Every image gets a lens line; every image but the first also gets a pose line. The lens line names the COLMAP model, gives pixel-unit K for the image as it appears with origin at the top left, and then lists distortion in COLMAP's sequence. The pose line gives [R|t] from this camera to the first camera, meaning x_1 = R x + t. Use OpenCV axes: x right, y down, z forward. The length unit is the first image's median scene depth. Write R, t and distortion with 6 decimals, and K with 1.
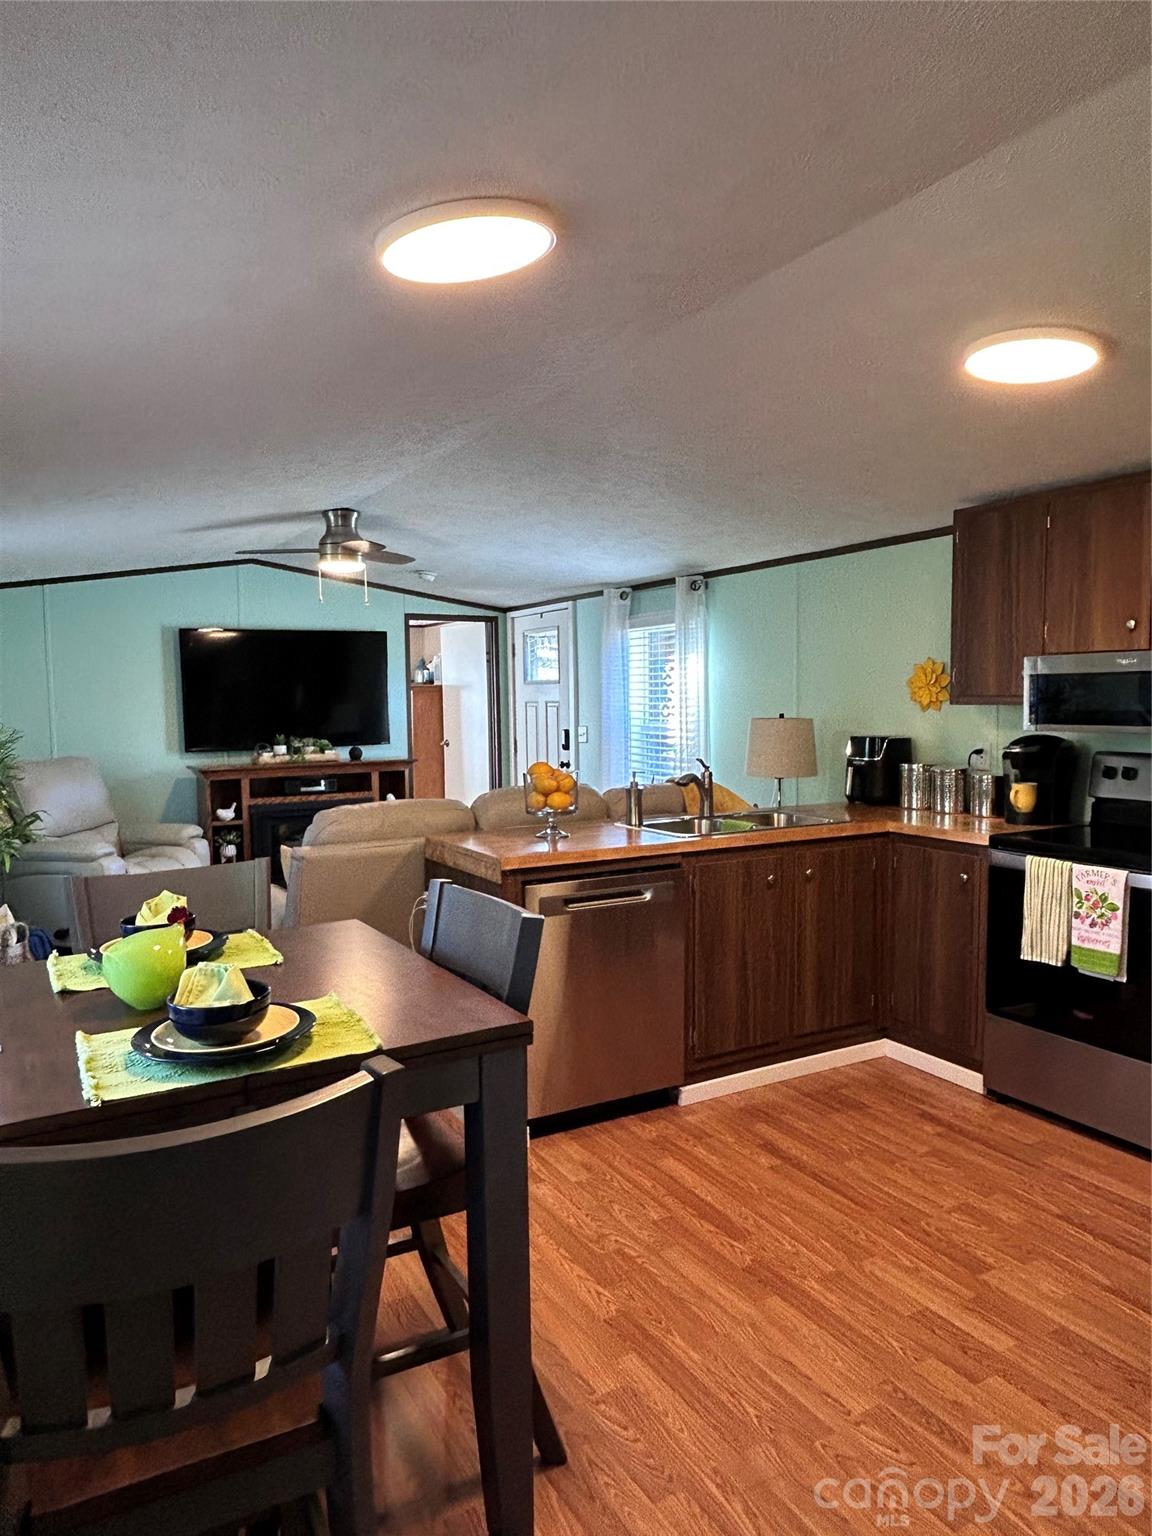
lens RADIAL K [[1049.0, 0, 578.2], [0, 1049.0, 767.2], [0, 0, 1]] dist [0.005324, 0.001684]
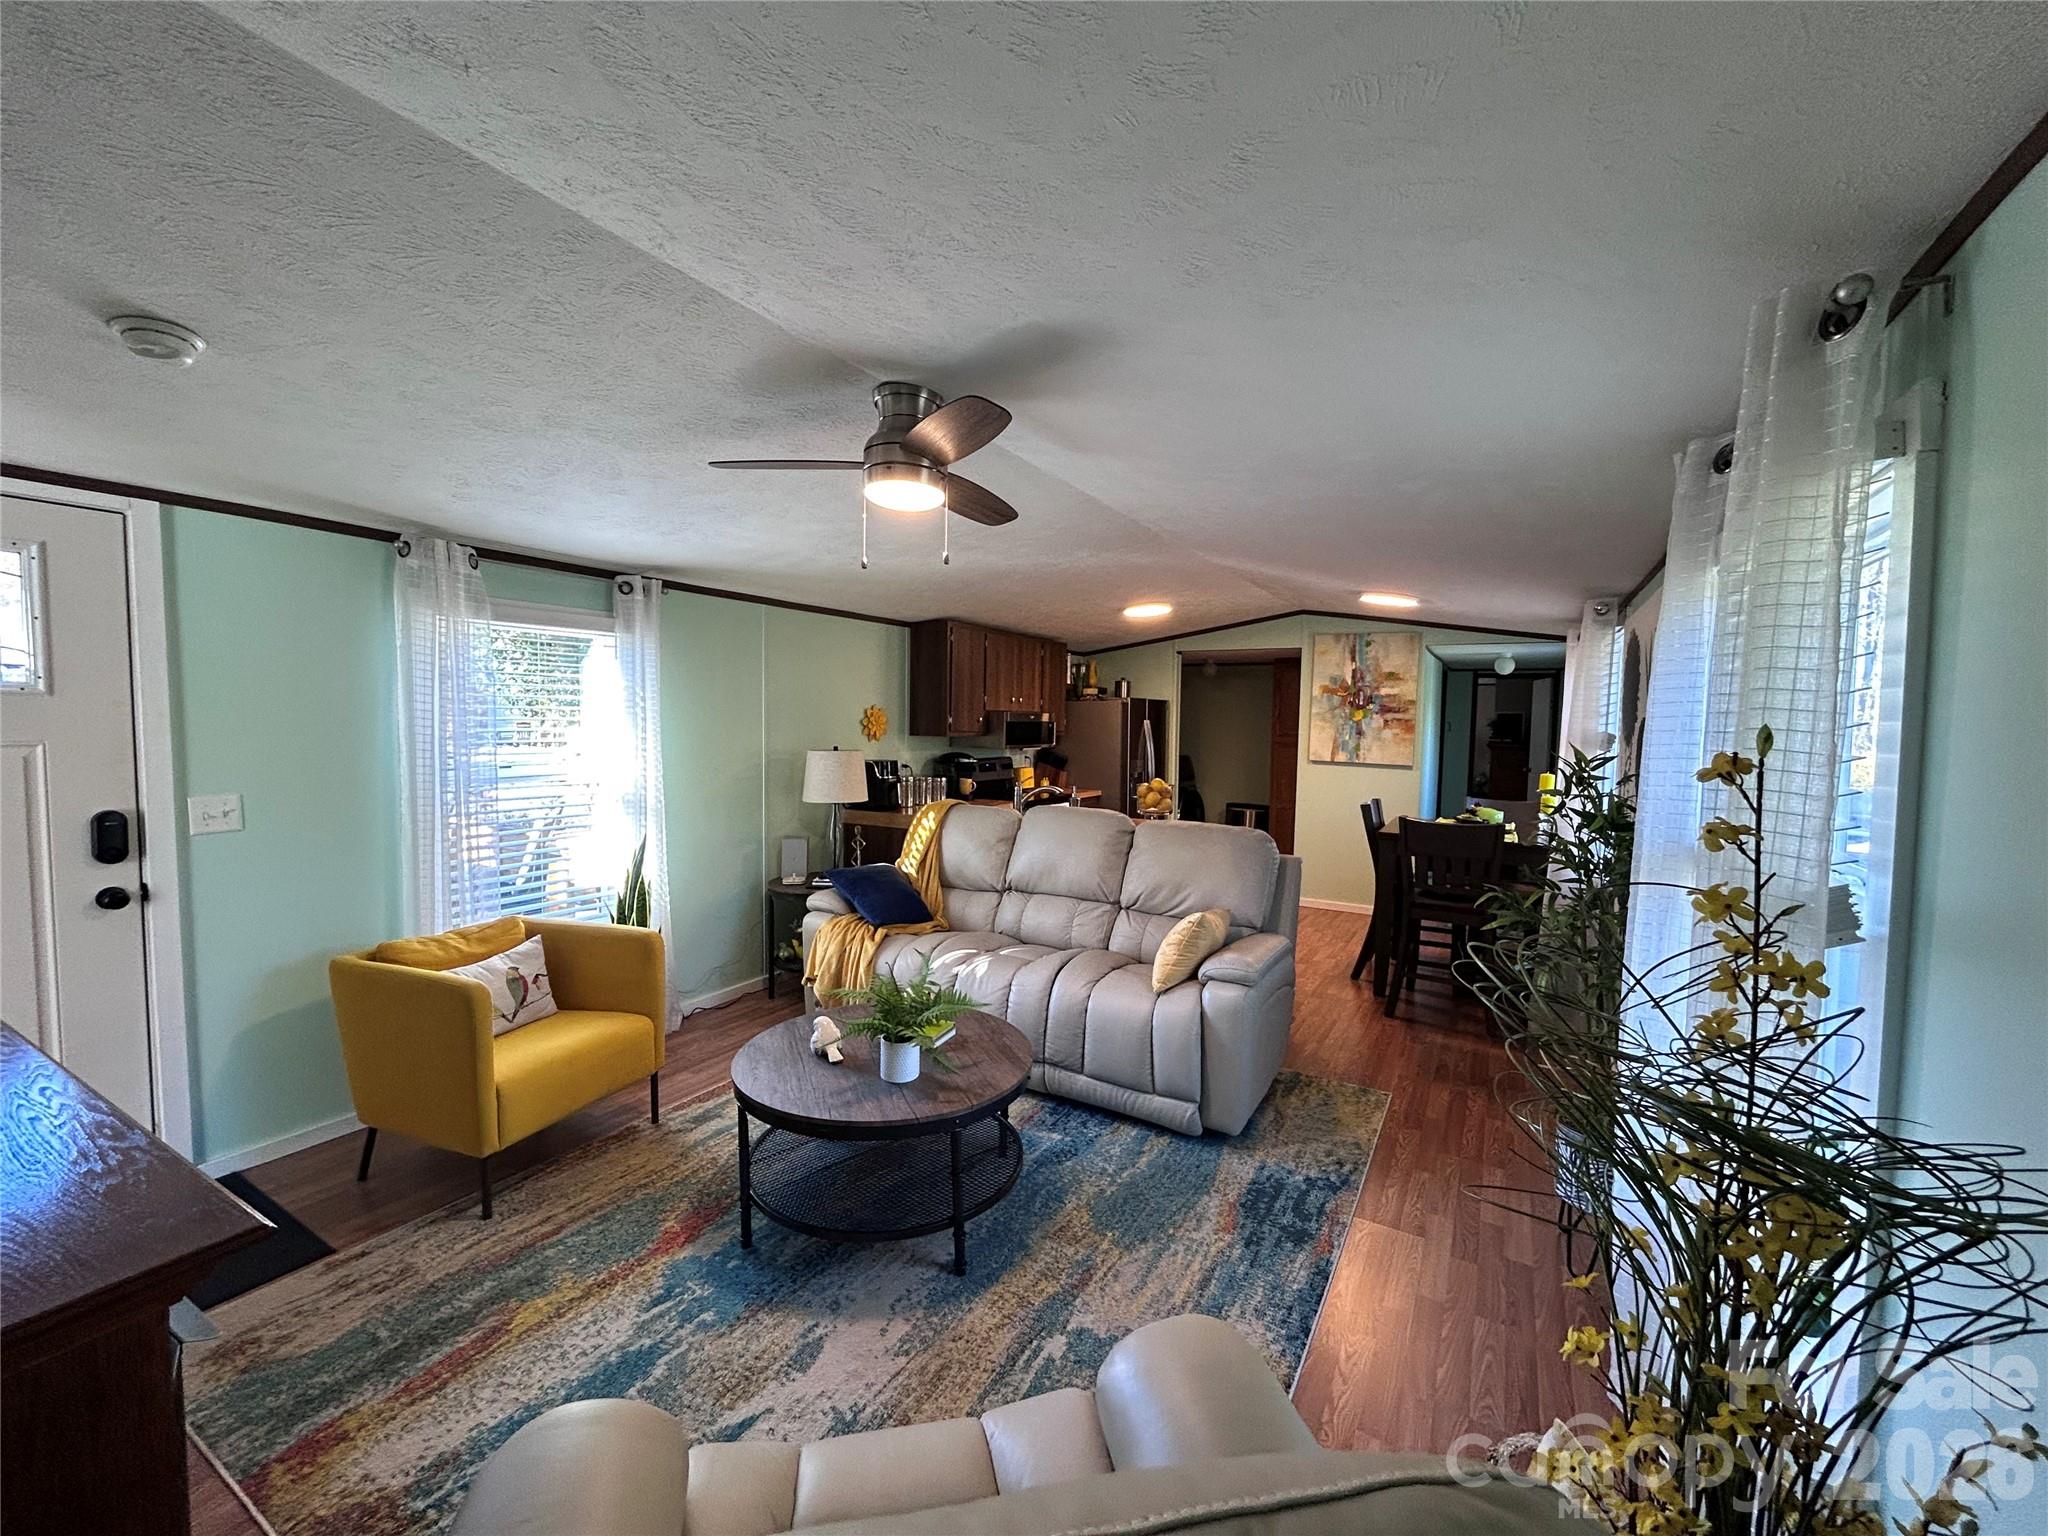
lens RADIAL K [[826.5, 0, 1023.7], [0, 826.5, 765.0], [0, 0, 1]] dist [0.002530, 0.000091]
pose [[-0.502307, -0.039640, 0.863780, -0.525715], [0.052580, 0.995700, 0.076270, -0.068007], [-0.863089, 0.083728, -0.498063, 0.975696]]
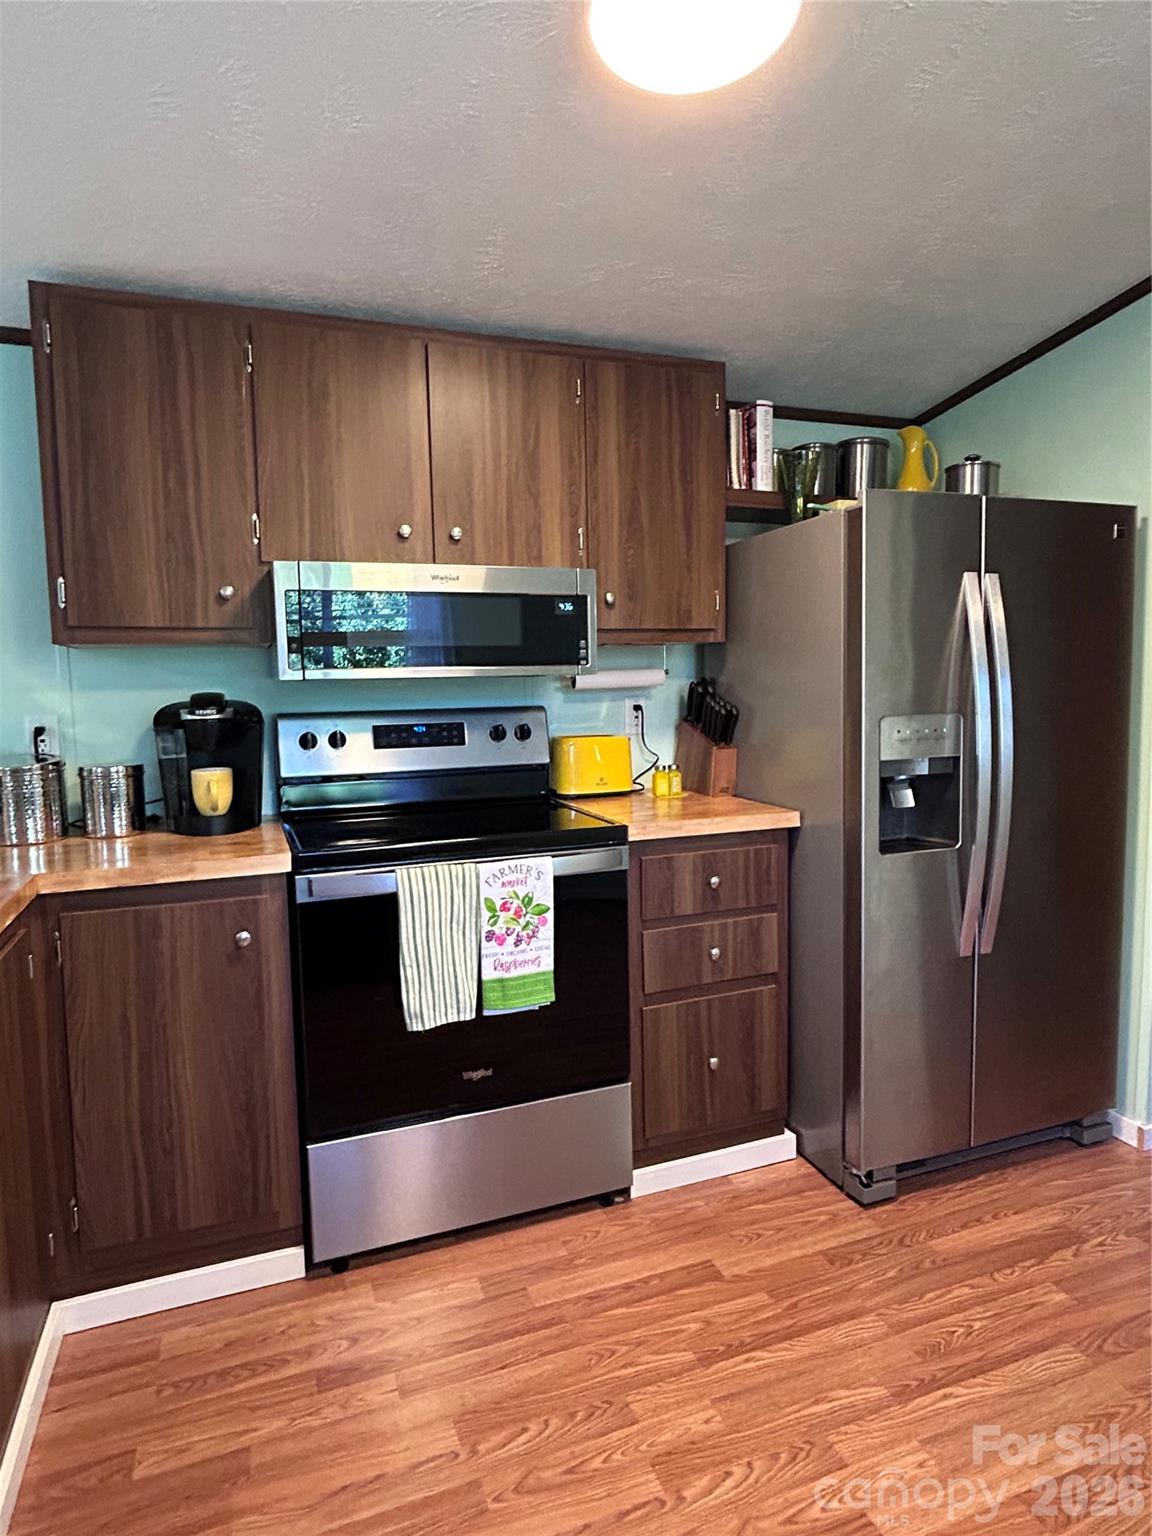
lens RADIAL K [[895.0, 0, 574.4], [0, 895.0, 761.3], [0, 0, 1]] dist [-0.000464, -0.003120]
pose [[0.150794, -0.080737, 0.985263, -0.043791], [0.084978, 0.994029, 0.068449, -0.004581], [-0.984906, 0.073403, 0.156754, 0.417490]]
